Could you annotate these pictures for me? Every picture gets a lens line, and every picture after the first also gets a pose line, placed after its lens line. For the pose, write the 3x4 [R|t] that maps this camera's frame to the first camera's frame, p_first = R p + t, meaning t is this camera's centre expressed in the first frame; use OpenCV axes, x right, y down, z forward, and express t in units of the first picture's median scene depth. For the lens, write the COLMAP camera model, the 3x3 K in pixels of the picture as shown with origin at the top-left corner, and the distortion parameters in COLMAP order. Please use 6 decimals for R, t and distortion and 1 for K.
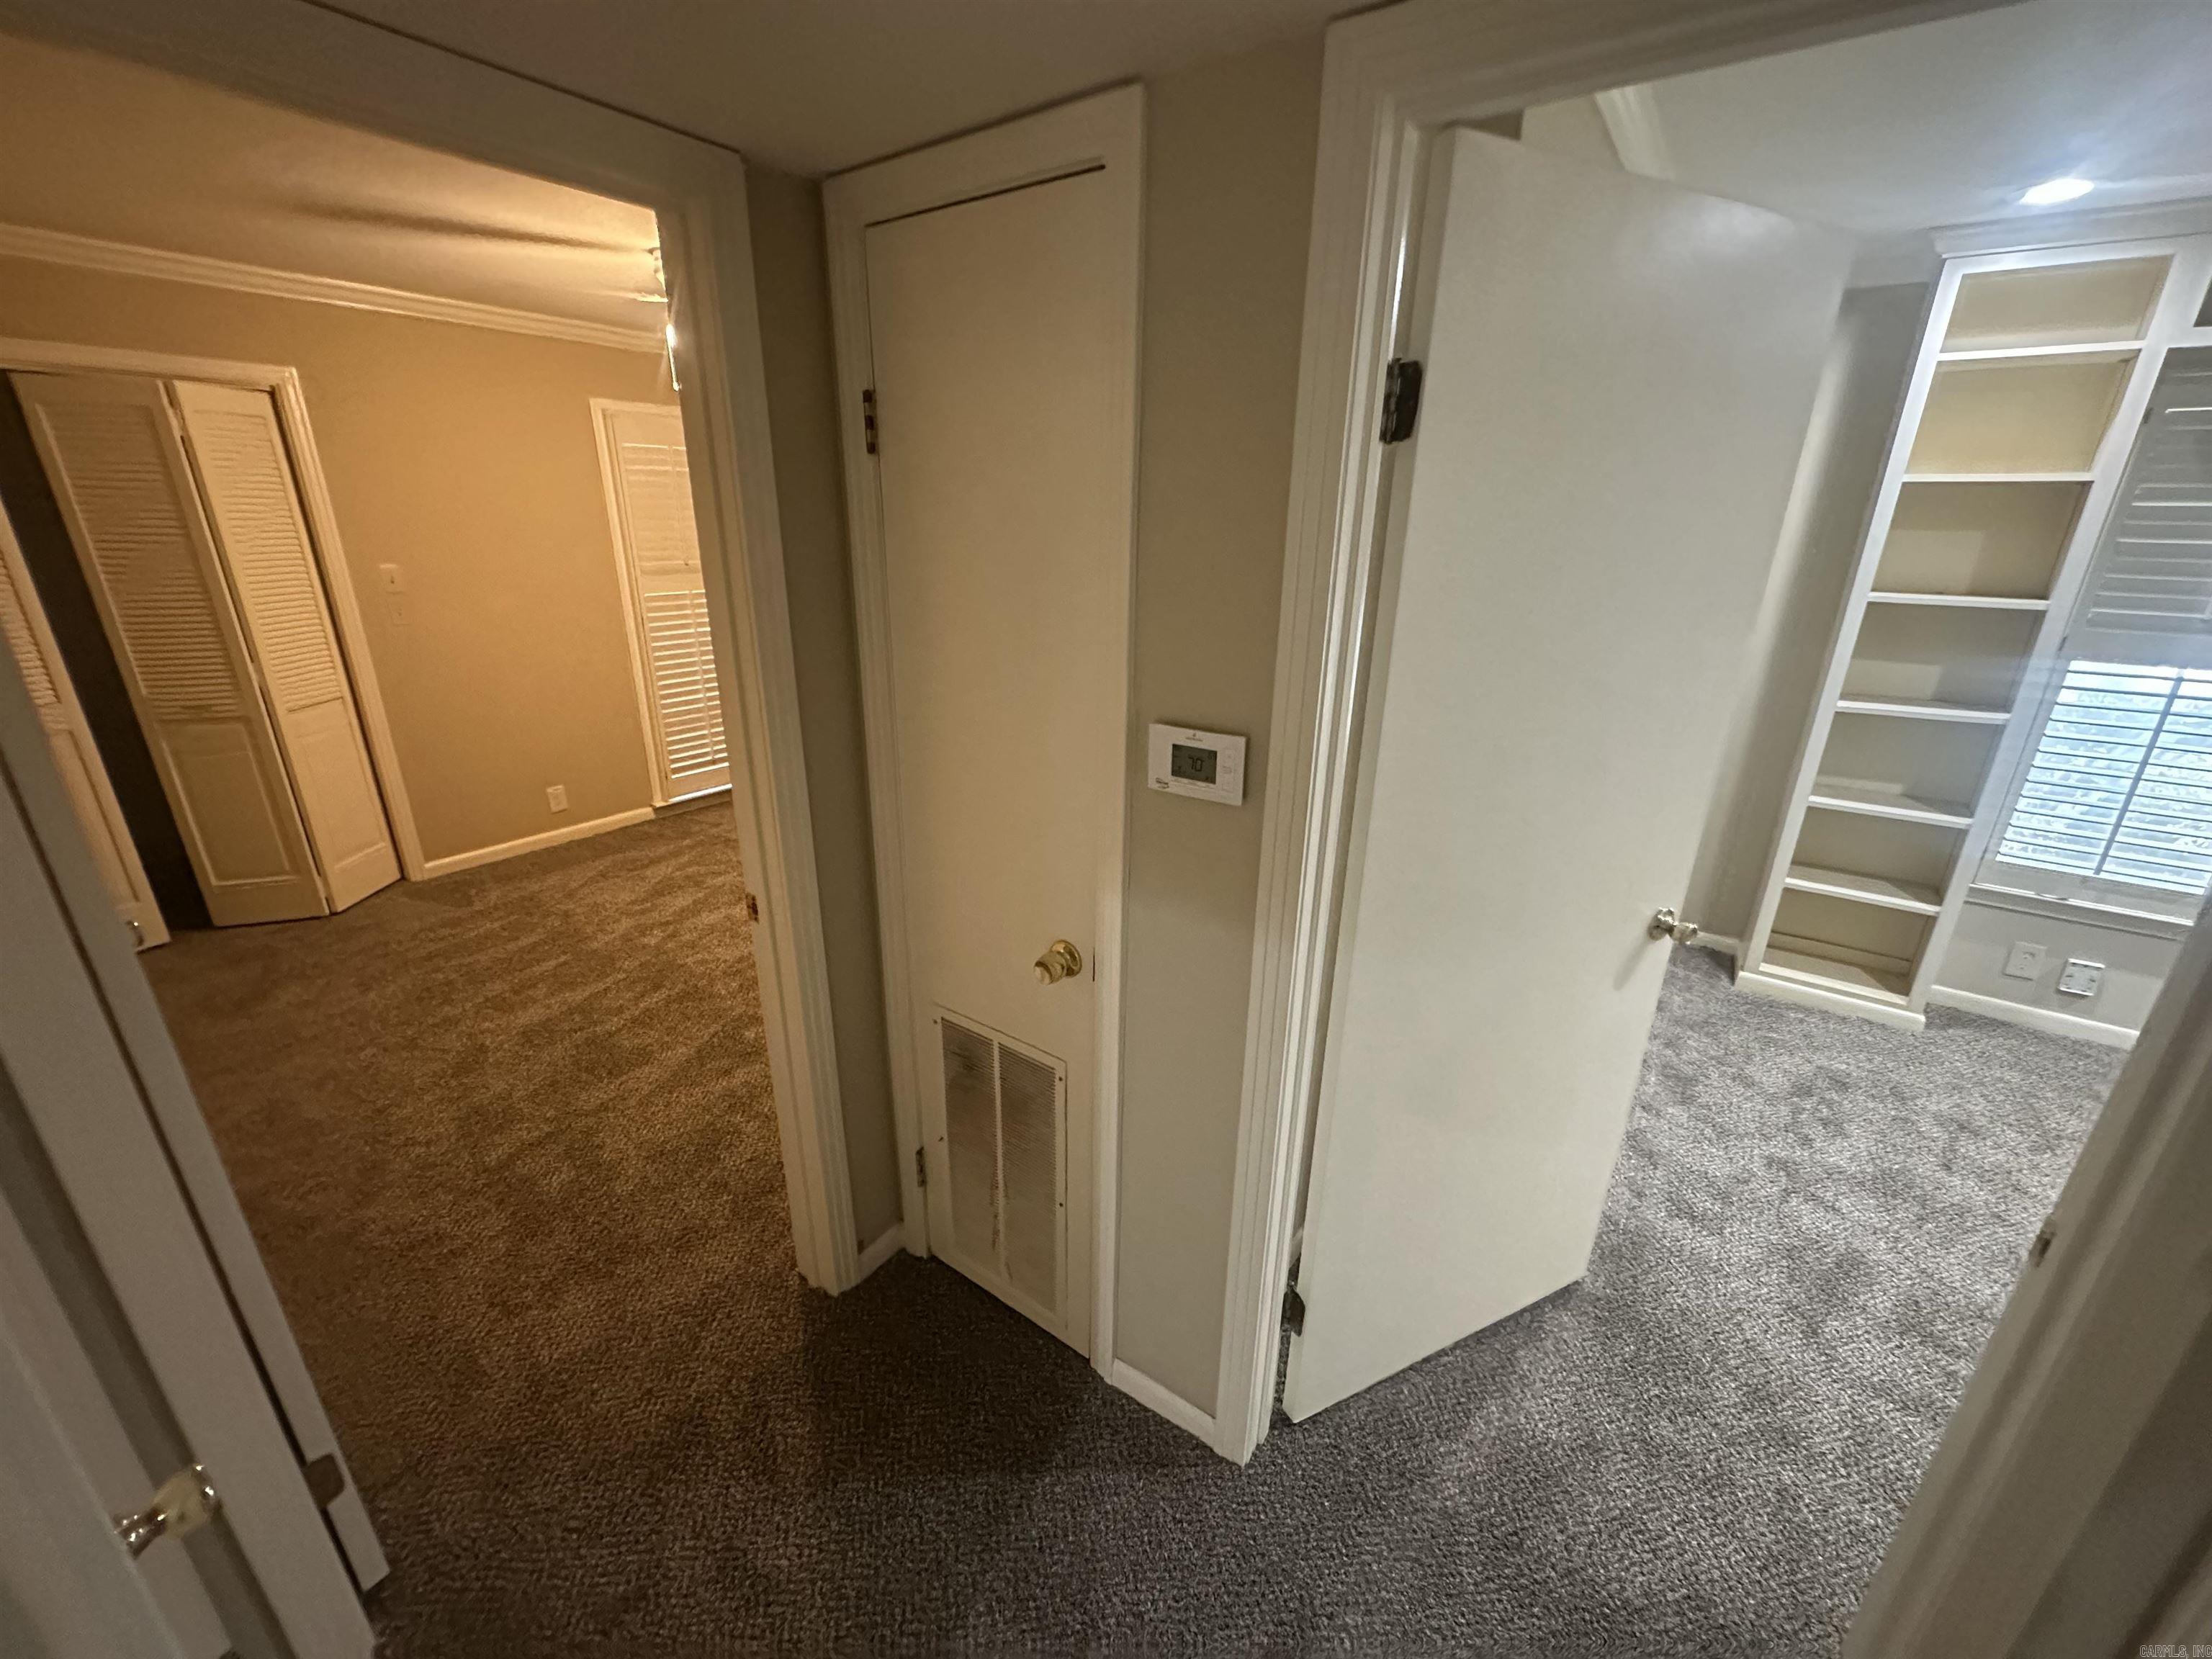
lens RADIAL K [[882.1, 0, 1105.2], [0, 882.1, 831.7], [0, 0, 1]] dist [-0.001000, -0.000123]
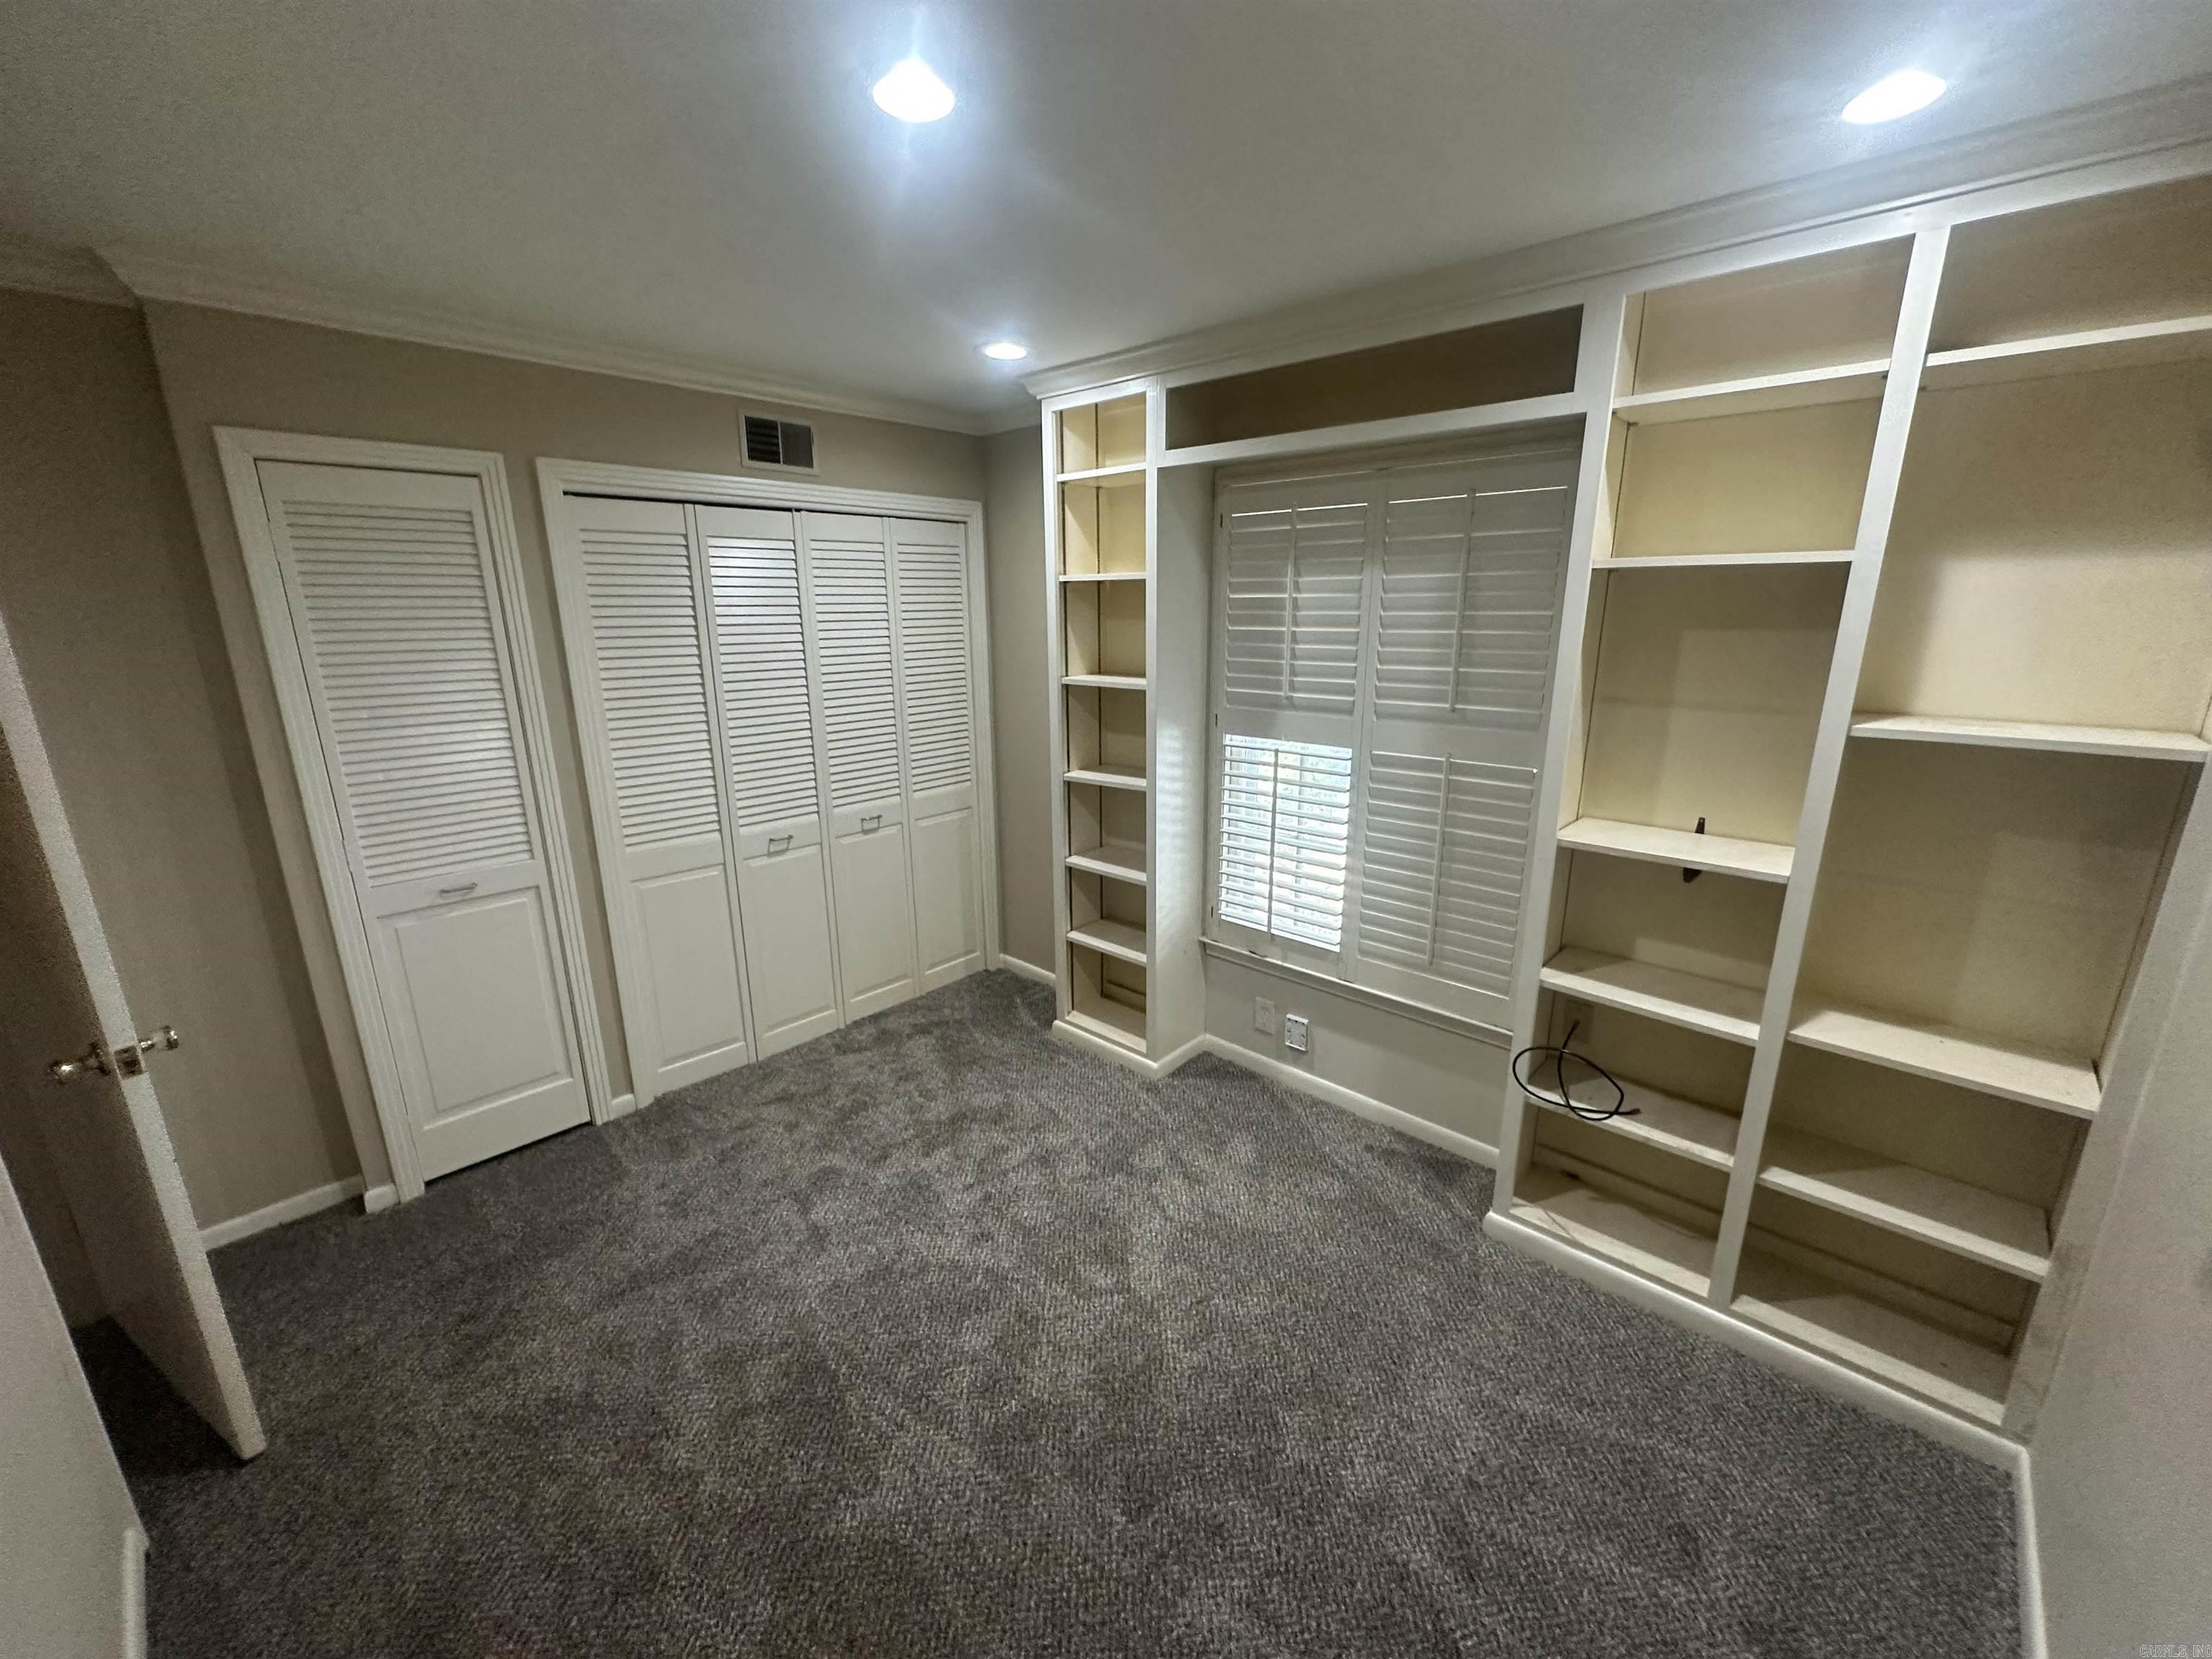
lens RADIAL K [[882.1, 0, 1104.2], [0, 882.1, 825.9], [0, 0, 1]] dist [-0.001000, -0.000123]
pose [[0.991986, 0.014480, -0.125511, 1.042391], [-0.027010, 0.994750, -0.098707, 0.031826], [0.123423, 0.101306, 0.987170, -0.089447]]
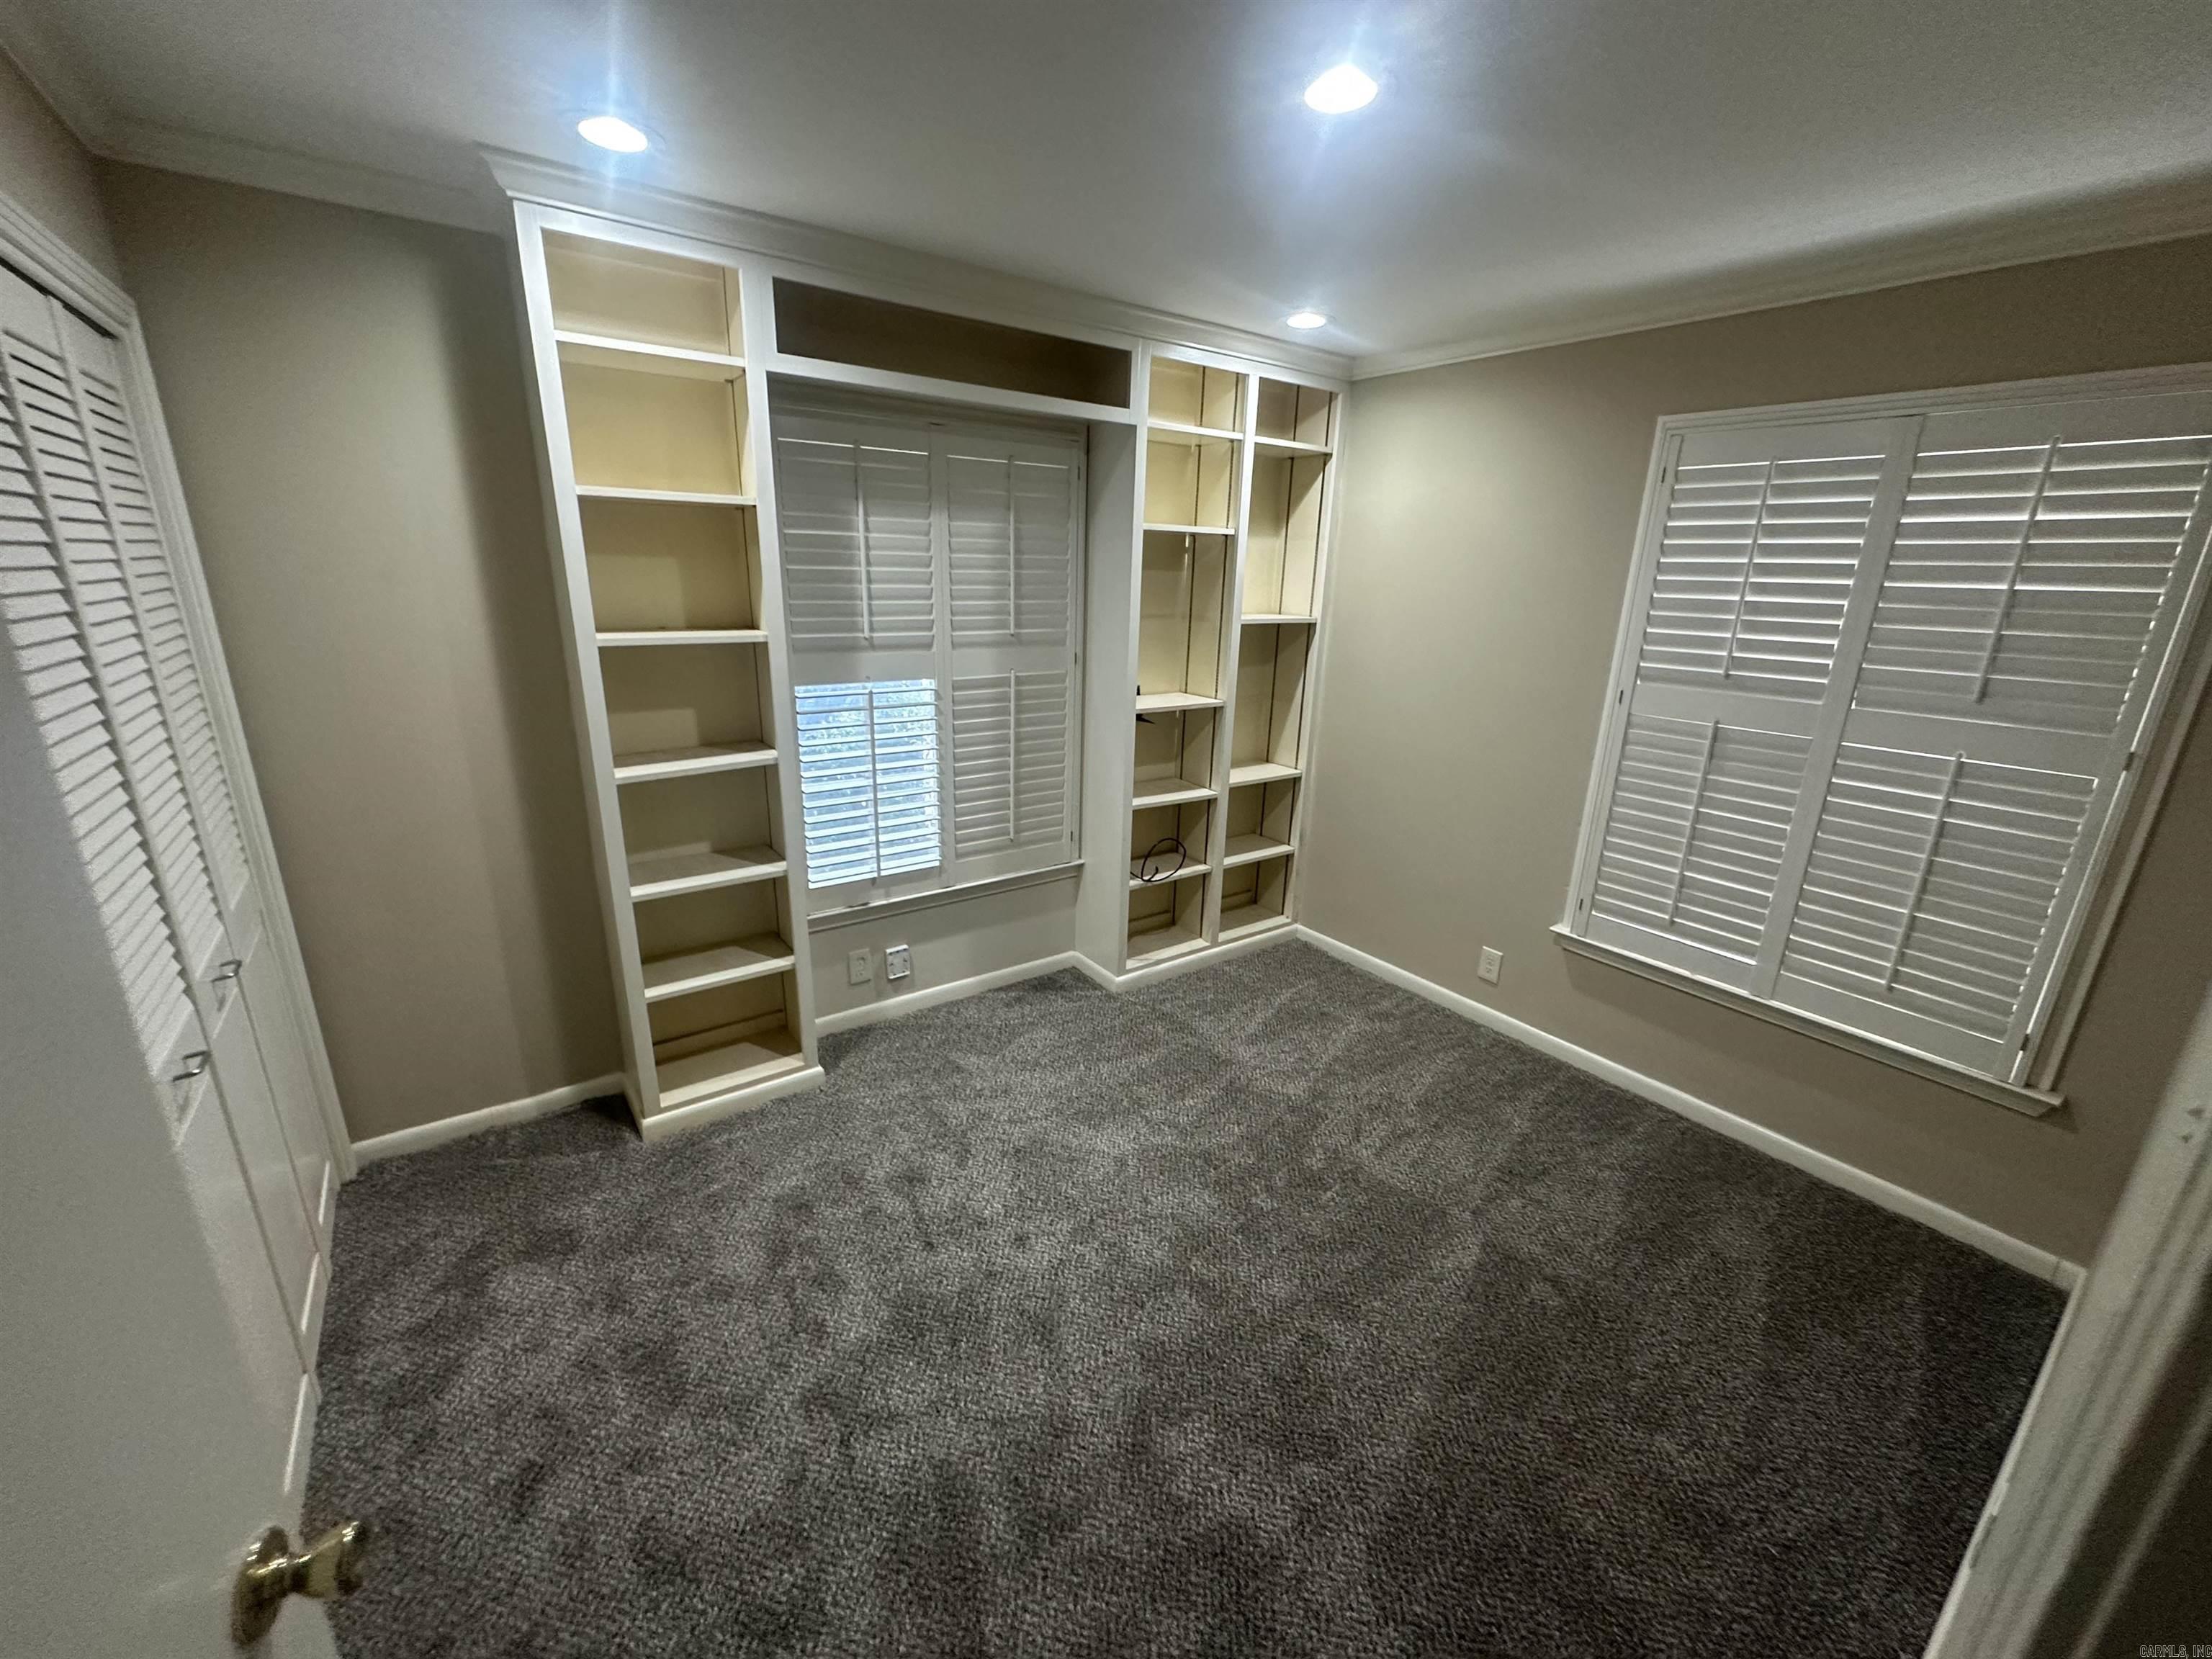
lens RADIAL K [[882.1, 0, 1094.6], [0, 882.1, 828.4], [0, 0, 1]] dist [-0.001000, -0.000123]
pose [[0.325915, -0.272037, 0.905414, 0.250885], [0.303890, 0.937025, 0.172145, -0.107718], [-0.895226, 0.219042, 0.388060, 0.330931]]
